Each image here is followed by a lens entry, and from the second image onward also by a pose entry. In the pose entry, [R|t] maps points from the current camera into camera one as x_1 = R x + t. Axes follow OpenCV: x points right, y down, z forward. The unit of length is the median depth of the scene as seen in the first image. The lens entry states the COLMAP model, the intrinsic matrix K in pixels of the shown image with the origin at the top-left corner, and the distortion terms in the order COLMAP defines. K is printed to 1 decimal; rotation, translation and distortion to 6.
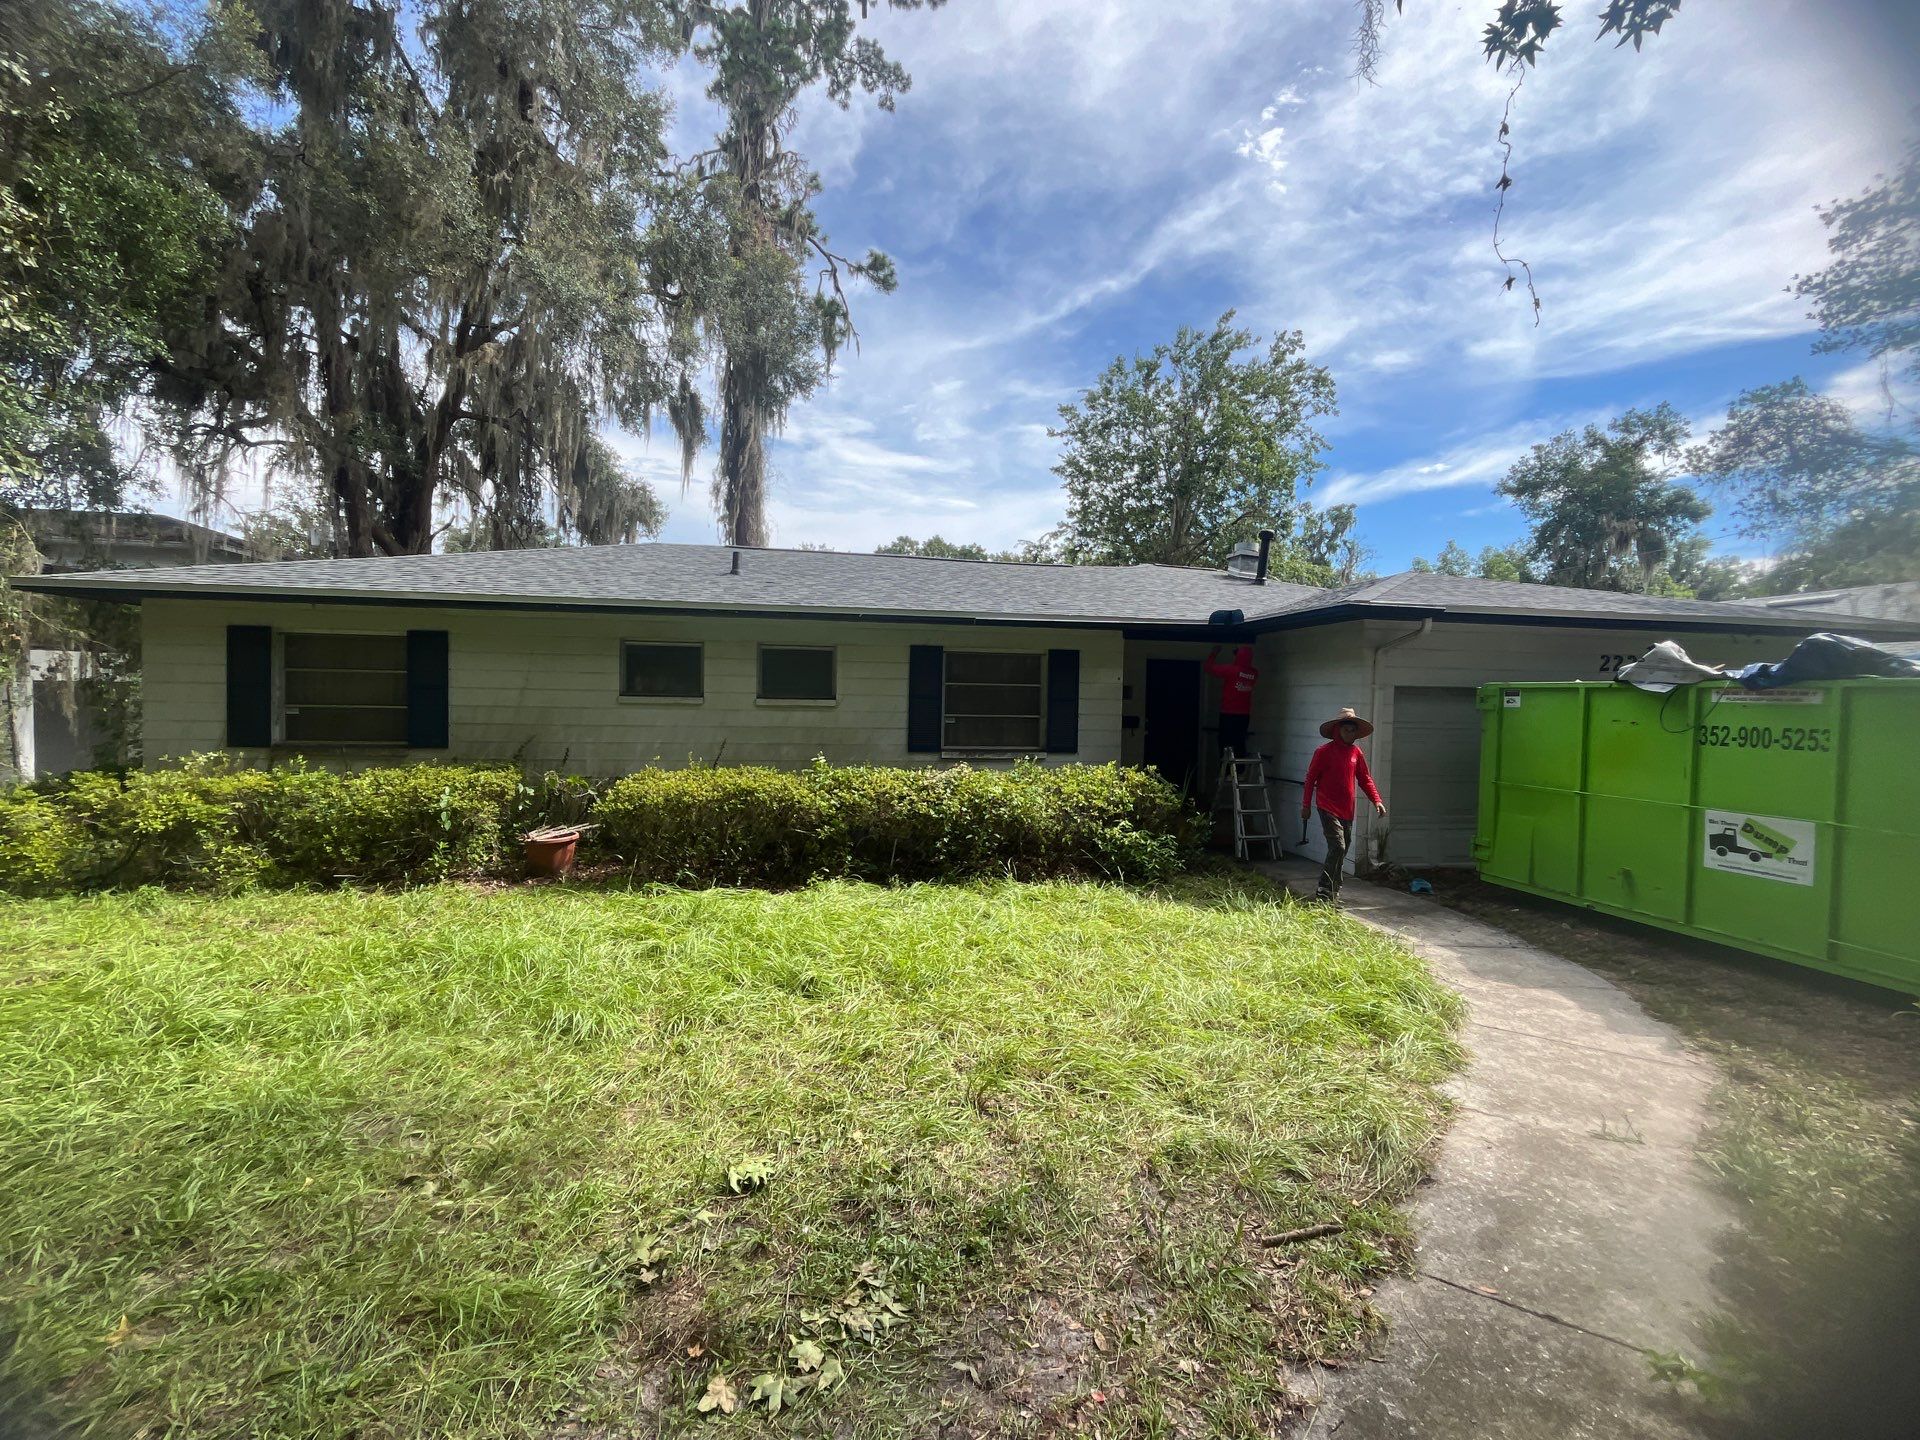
lens RADIAL K [[774.4, 0, 960.0], [0, 774.4, 720.0], [0, 0, 1]] dist [-0.000726, 0.000206]
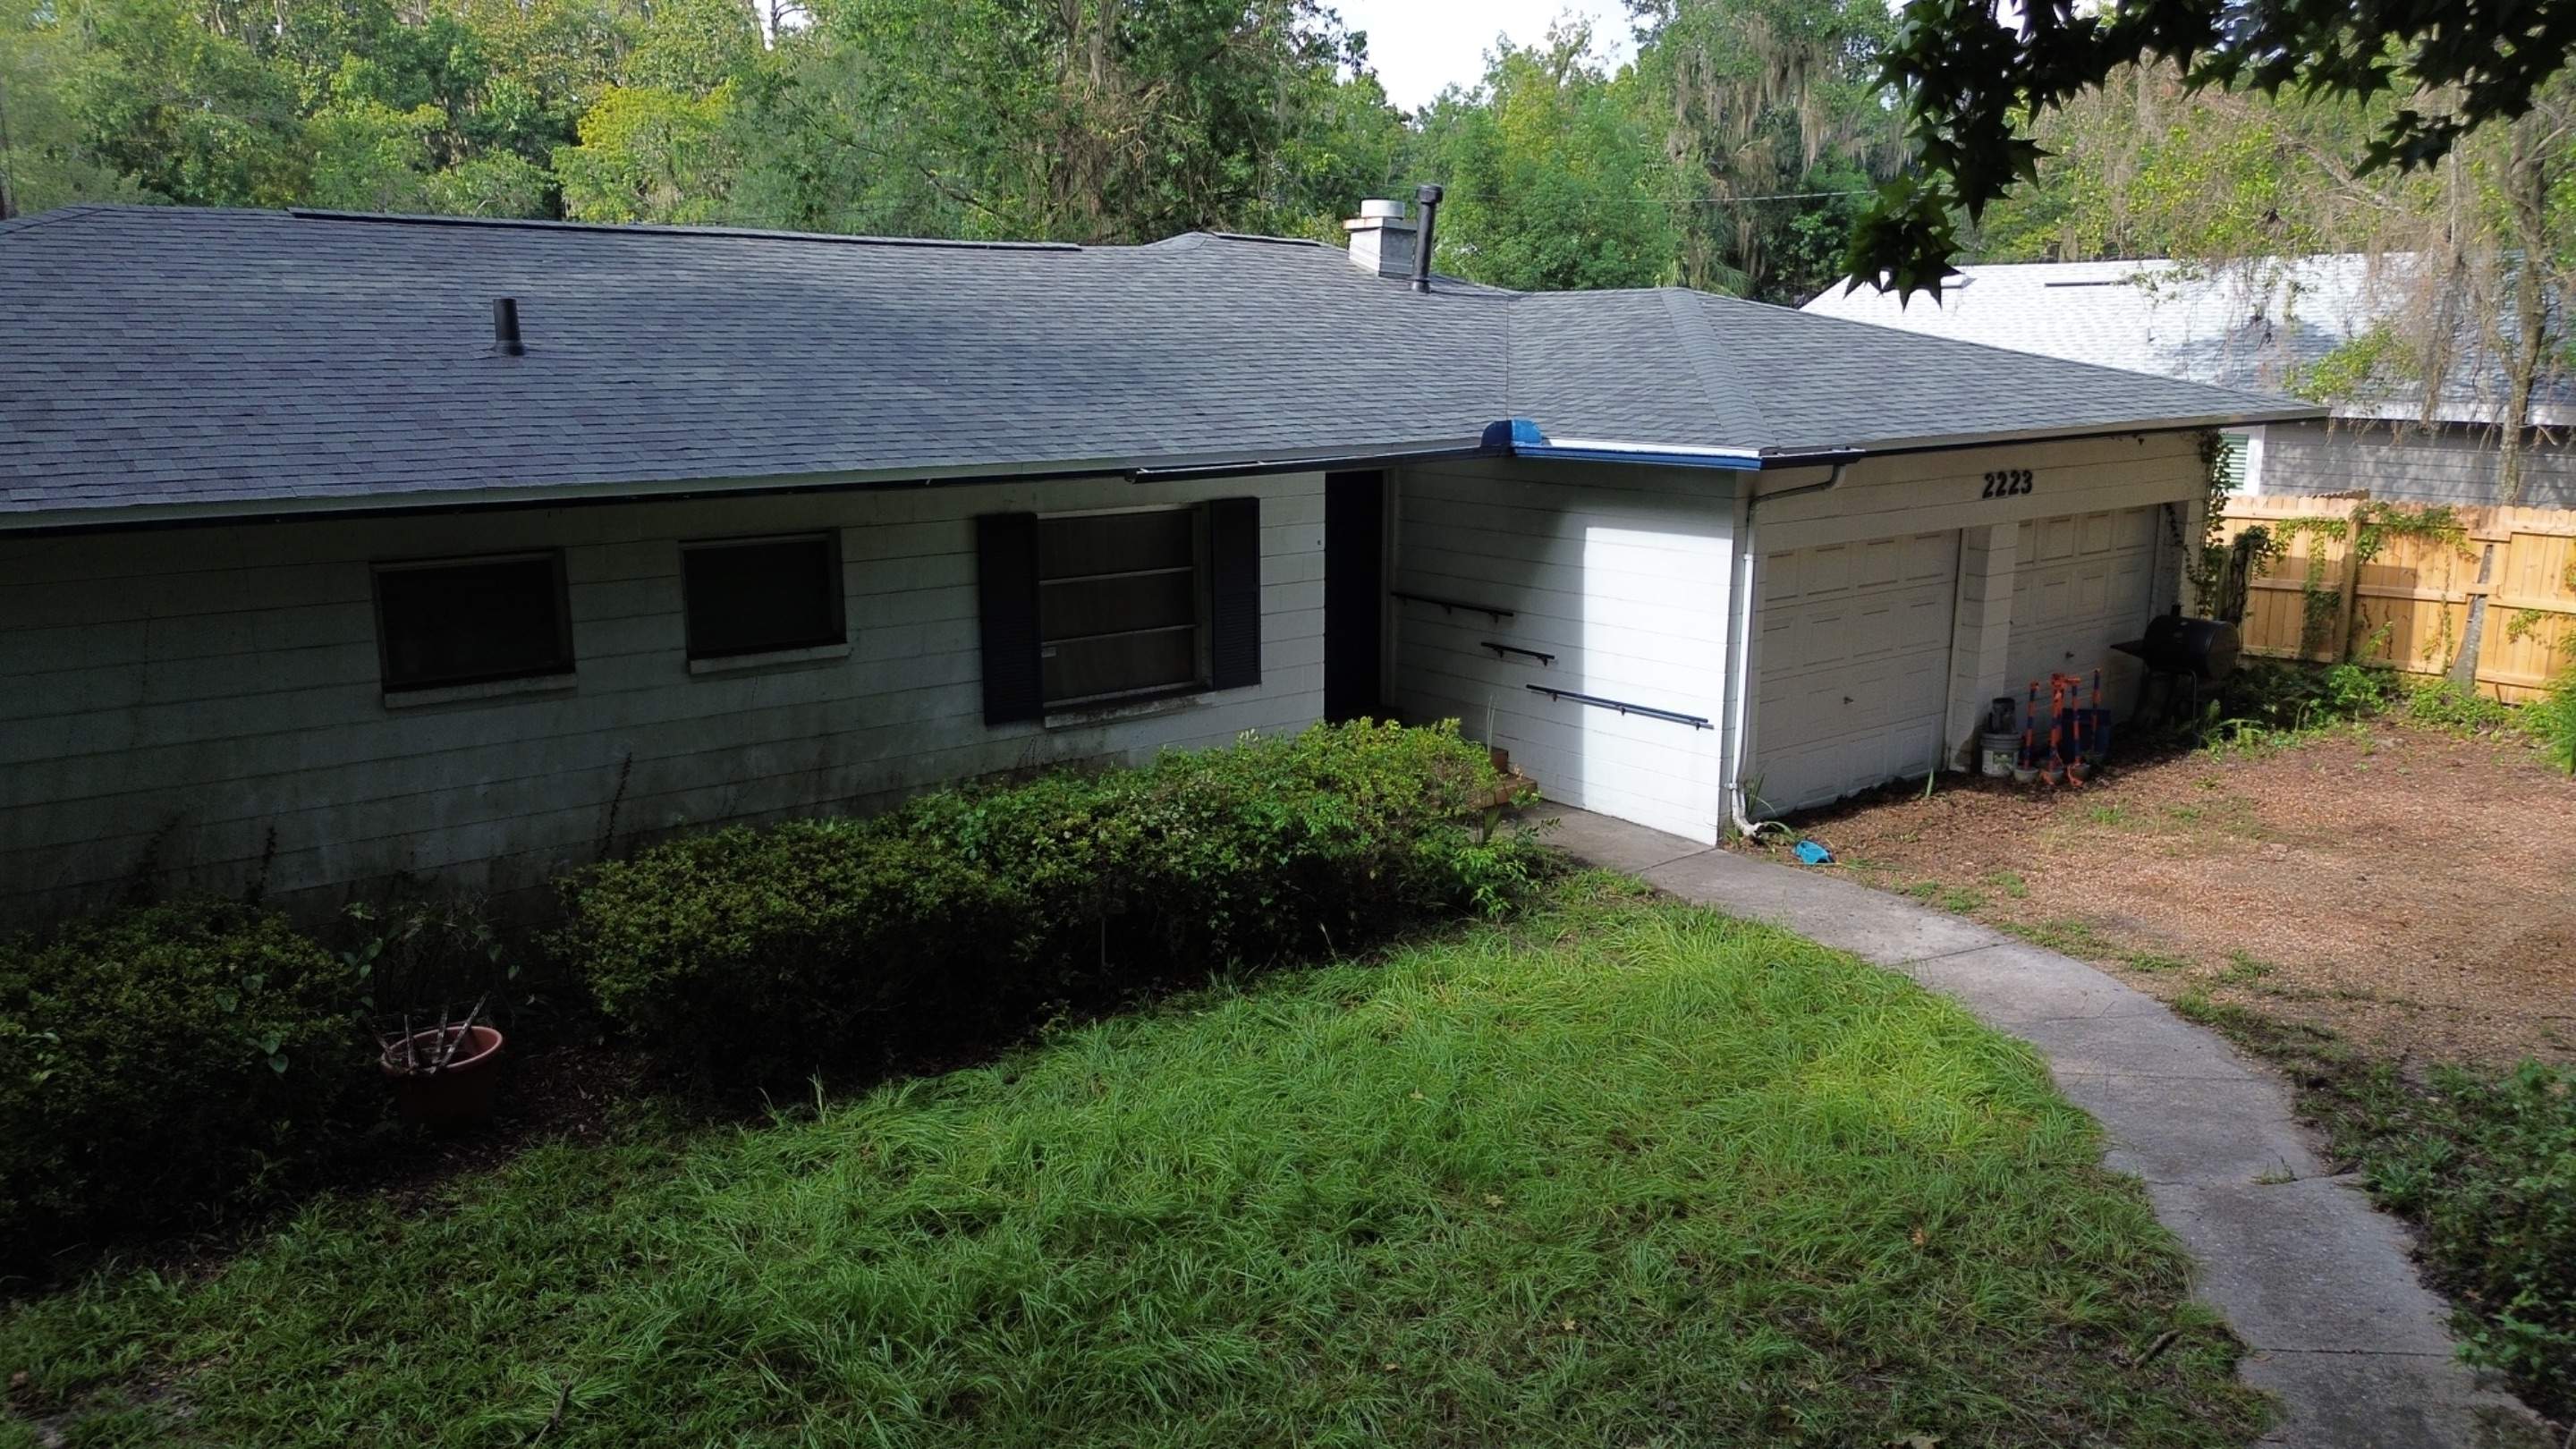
lens RADIAL K [[1795.9, 0, 1288.0], [0, 1795.9, 724.5], [0, 0, 1]] dist [-0.000835, 0.000253]
pose [[0.874793, -0.123022, 0.468618, -0.464708], [0.030789, 0.979387, 0.199634, -0.196925], [-0.483517, -0.160210, 0.860549, -0.112965]]
